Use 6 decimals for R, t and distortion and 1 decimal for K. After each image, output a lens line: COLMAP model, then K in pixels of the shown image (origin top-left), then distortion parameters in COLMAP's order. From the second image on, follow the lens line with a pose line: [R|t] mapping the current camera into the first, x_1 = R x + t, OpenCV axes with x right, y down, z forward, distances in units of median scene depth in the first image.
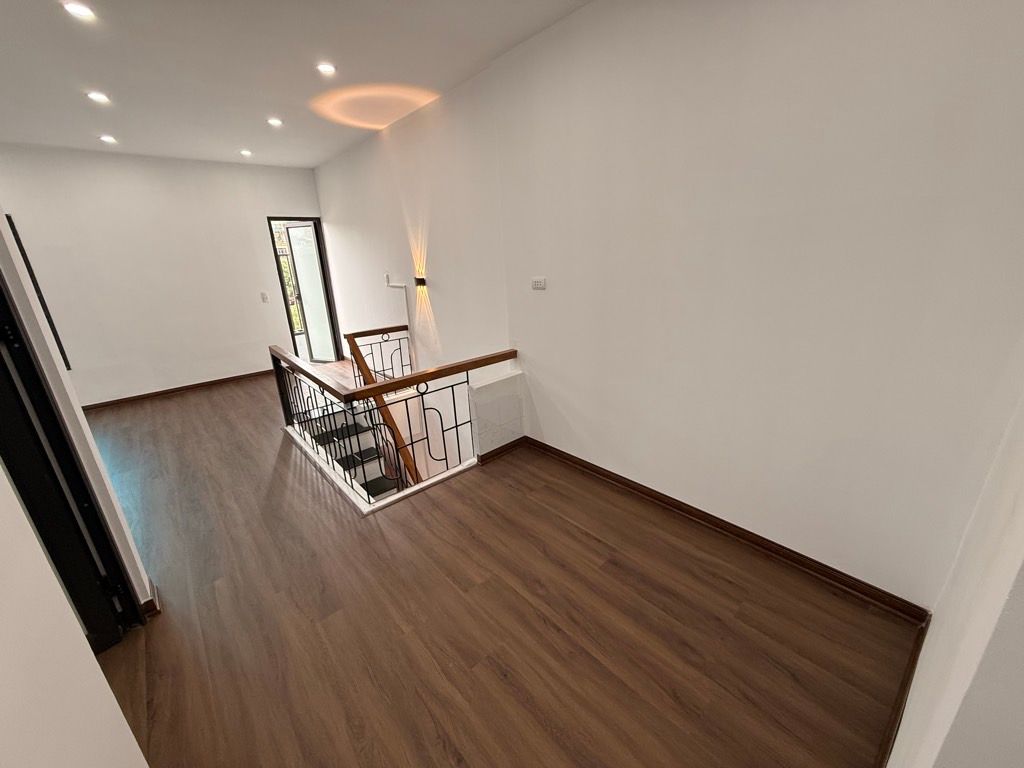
lens RADIAL K [[407.0, 0, 511.2], [0, 407.0, 382.1], [0, 0, 1]] dist [0.002560, 0.000113]
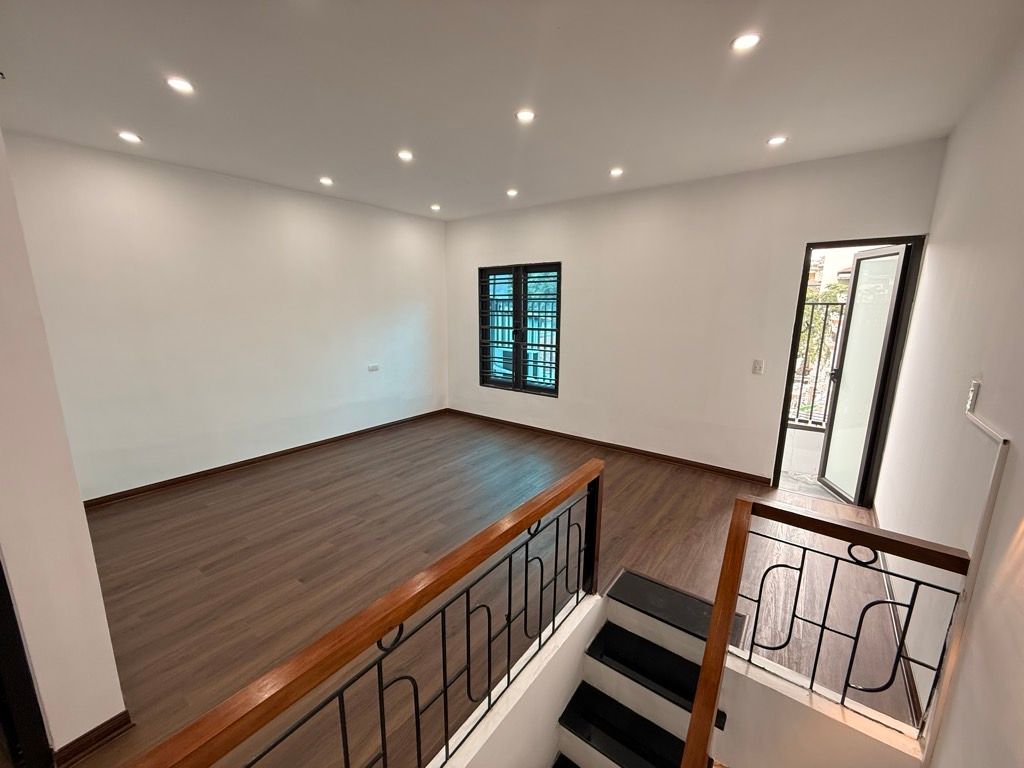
lens RADIAL K [[407.0, 0, 507.0], [0, 407.0, 385.0], [0, 0, 1]] dist [0.002560, 0.000113]
pose [[0.190185, 0.242597, -0.951302, -0.097263], [-0.313341, 0.933308, 0.175365, -0.301764], [0.930402, 0.264731, 0.253517, 0.836233]]
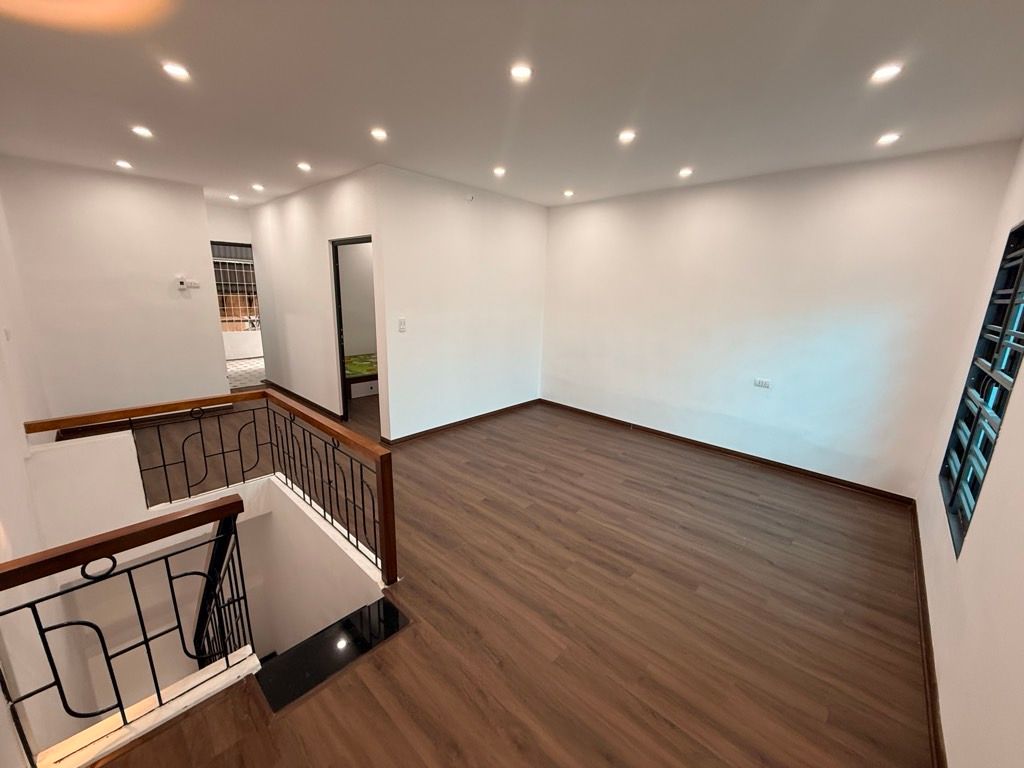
lens RADIAL K [[407.0, 0, 513.6], [0, 407.0, 384.0], [0, 0, 1]] dist [0.002560, 0.000113]
pose [[-0.994152, 0.045657, -0.097859, -0.849140], [-0.011968, 0.854055, 0.520044, -0.569245], [0.107320, 0.518174, -0.848515, 1.734946]]
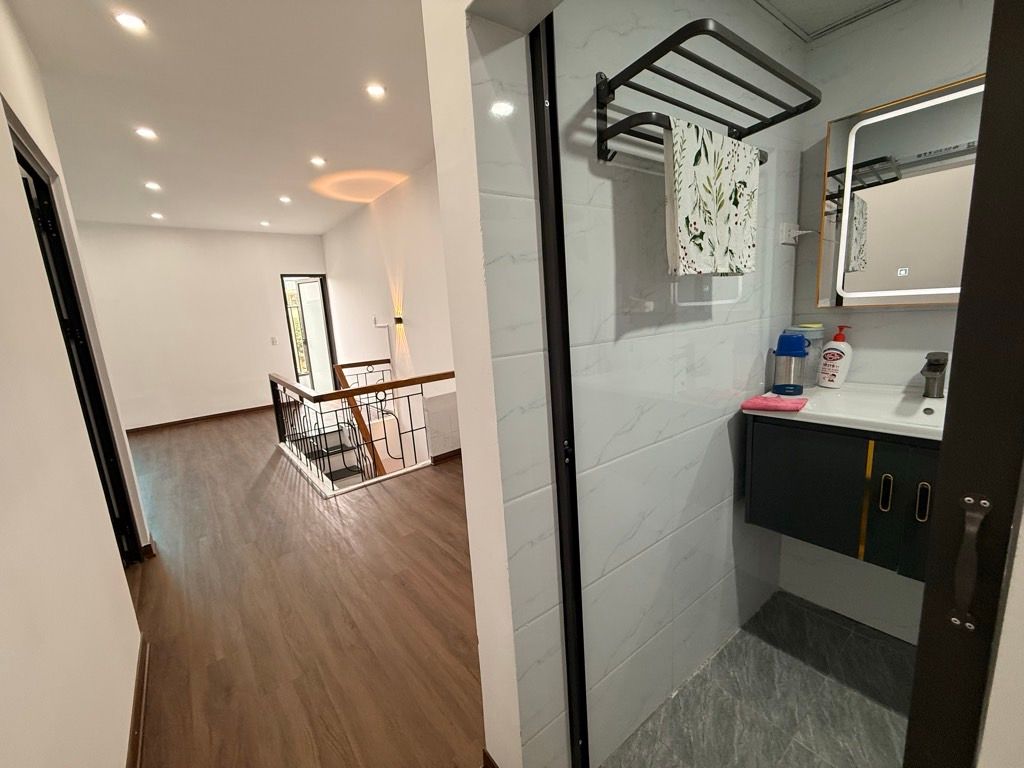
lens RADIAL K [[407.0, 0, 512.6], [0, 407.0, 382.2], [0, 0, 1]] dist [0.002560, 0.000113]
pose [[0.999241, -0.016079, -0.035477, 0.196170], [0.011196, 0.990951, -0.133756, 0.125109], [0.037307, 0.133258, 0.990379, -0.187319]]
